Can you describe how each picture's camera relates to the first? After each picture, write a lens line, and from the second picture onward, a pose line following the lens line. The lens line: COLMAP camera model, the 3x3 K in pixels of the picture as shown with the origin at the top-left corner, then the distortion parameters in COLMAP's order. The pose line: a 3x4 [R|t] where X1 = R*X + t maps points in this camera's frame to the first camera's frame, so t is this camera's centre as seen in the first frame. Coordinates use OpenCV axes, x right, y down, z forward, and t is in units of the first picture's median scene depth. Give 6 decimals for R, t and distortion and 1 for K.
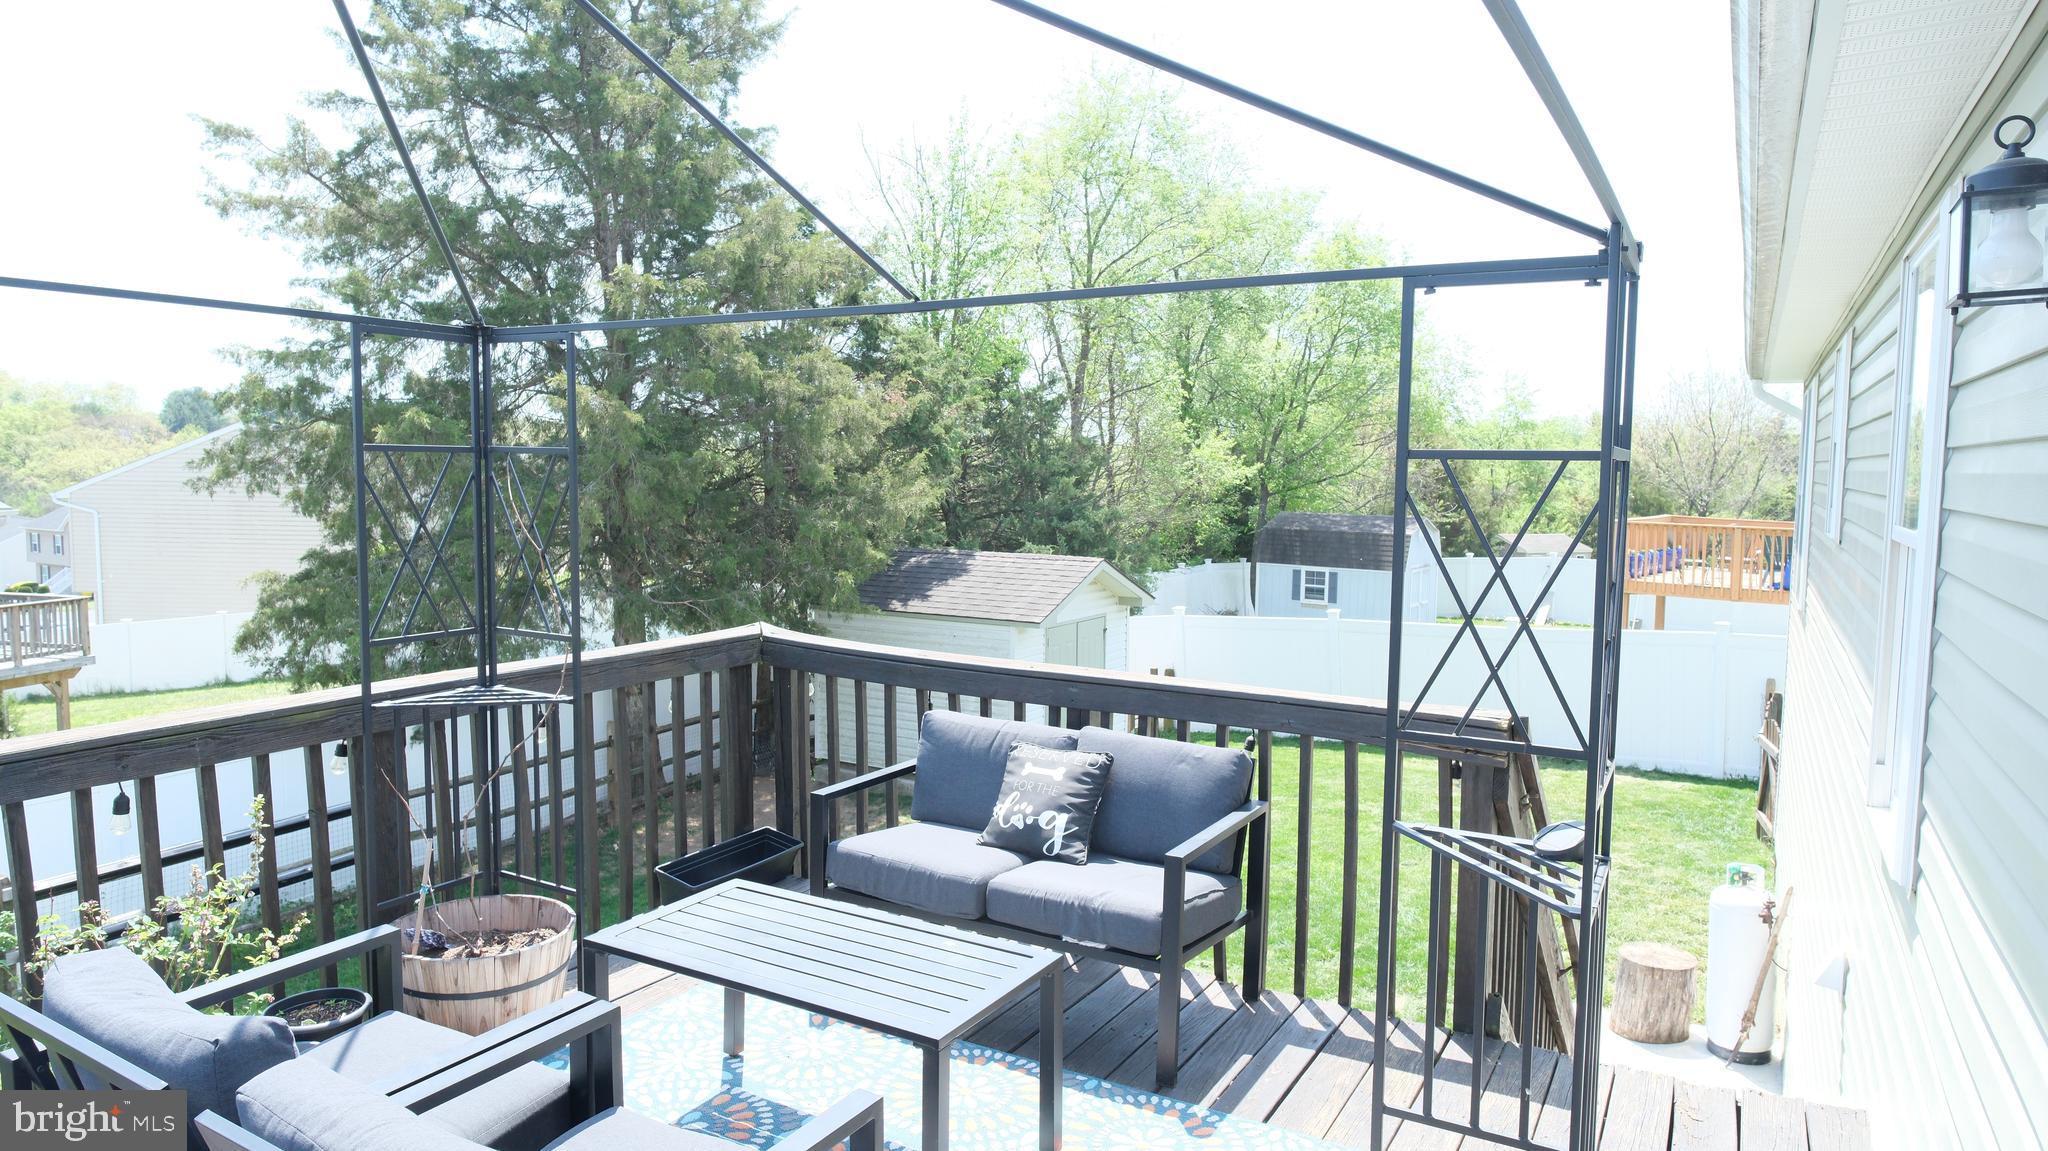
lens RADIAL K [[1256.2, 0, 1019.6], [0, 1256.2, 580.7], [0, 0, 1]] dist [0.003142, -0.001713]
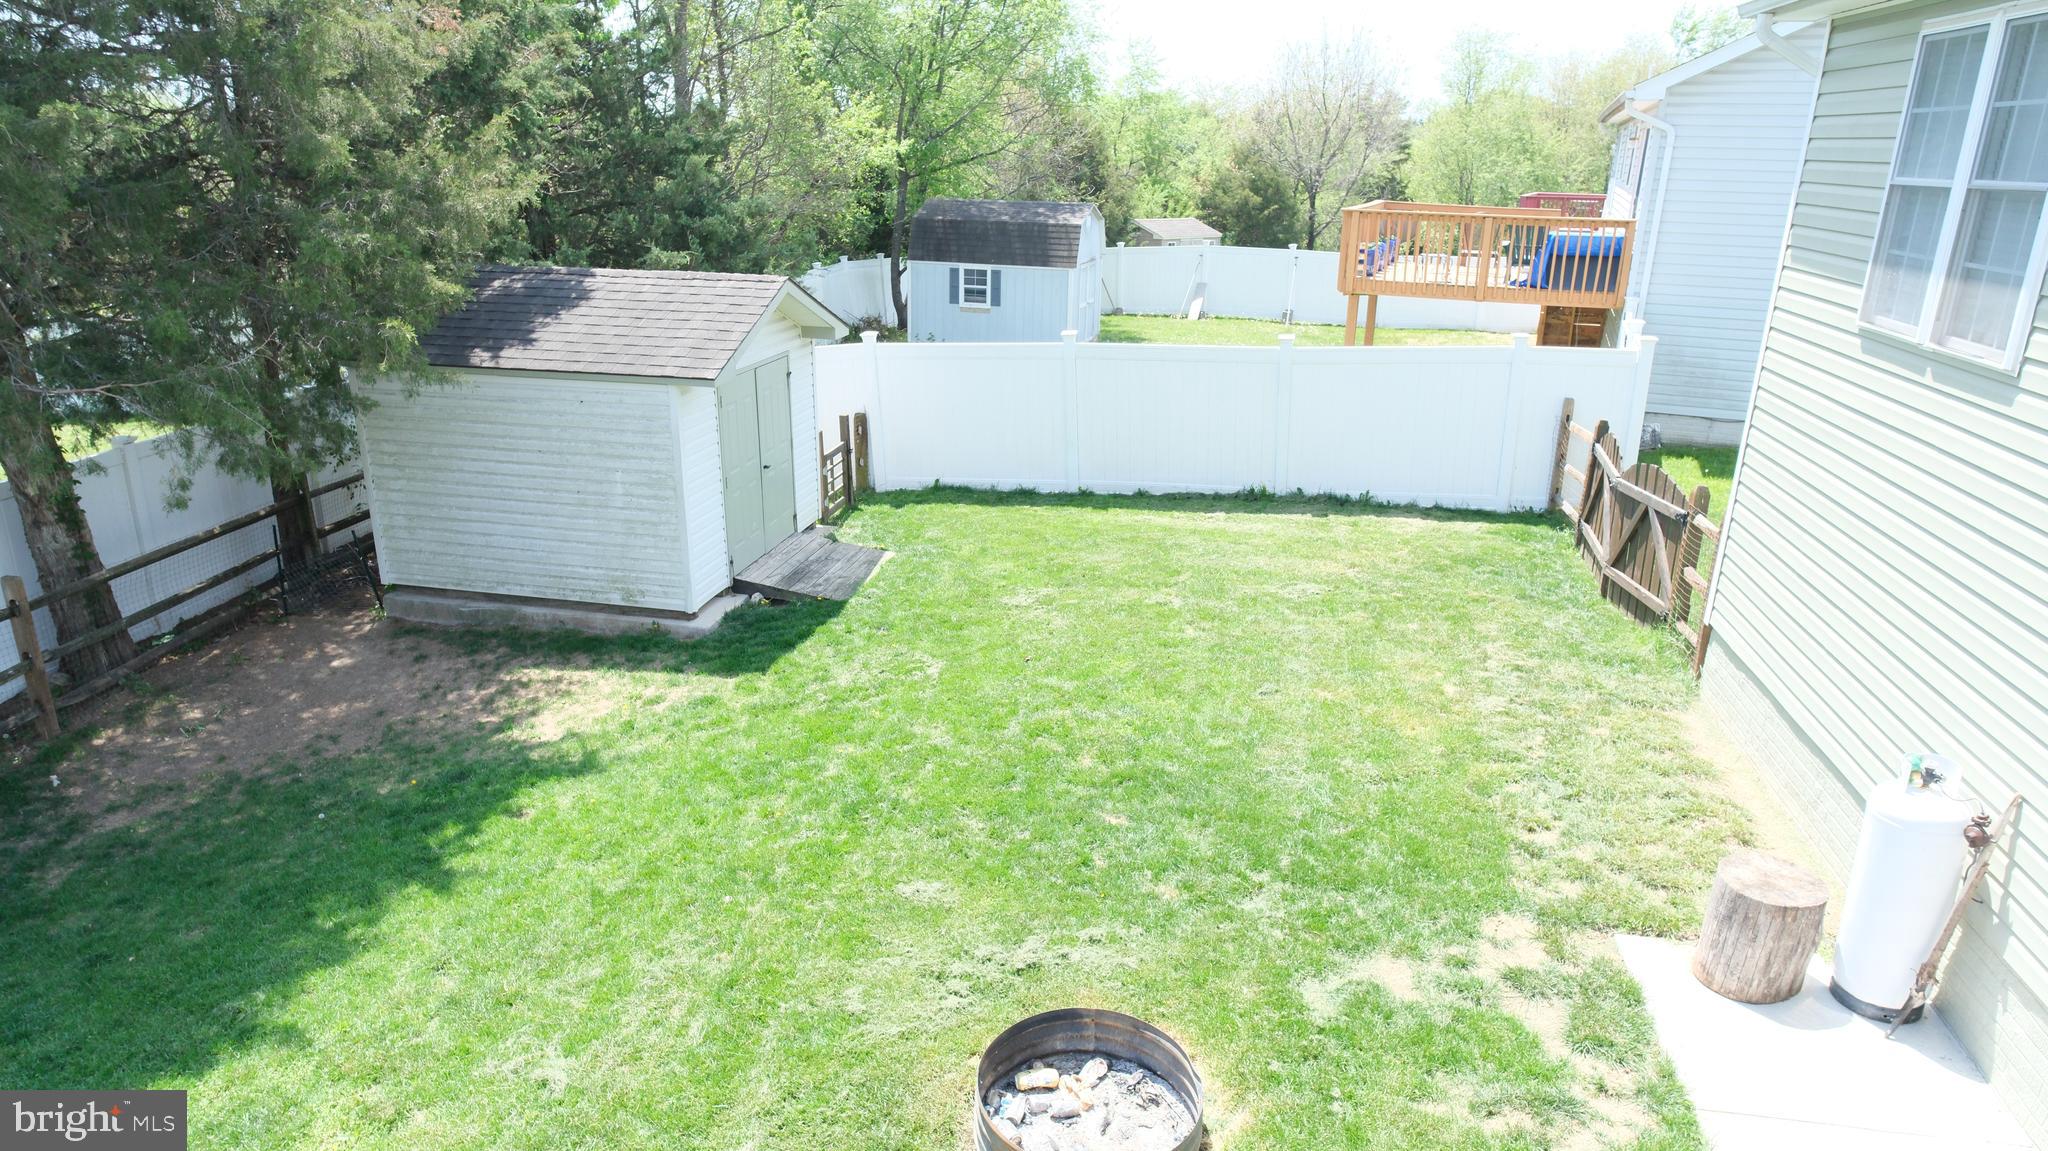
lens RADIAL K [[1256.2, 0, 1019.6], [0, 1256.2, 580.7], [0, 0, 1]] dist [0.003142, -0.001713]
pose [[0.947862, -0.101802, 0.301983, -0.038990], [0.025774, 0.968988, 0.245760, -0.021339], [-0.317637, -0.225163, 0.921091, 0.249725]]
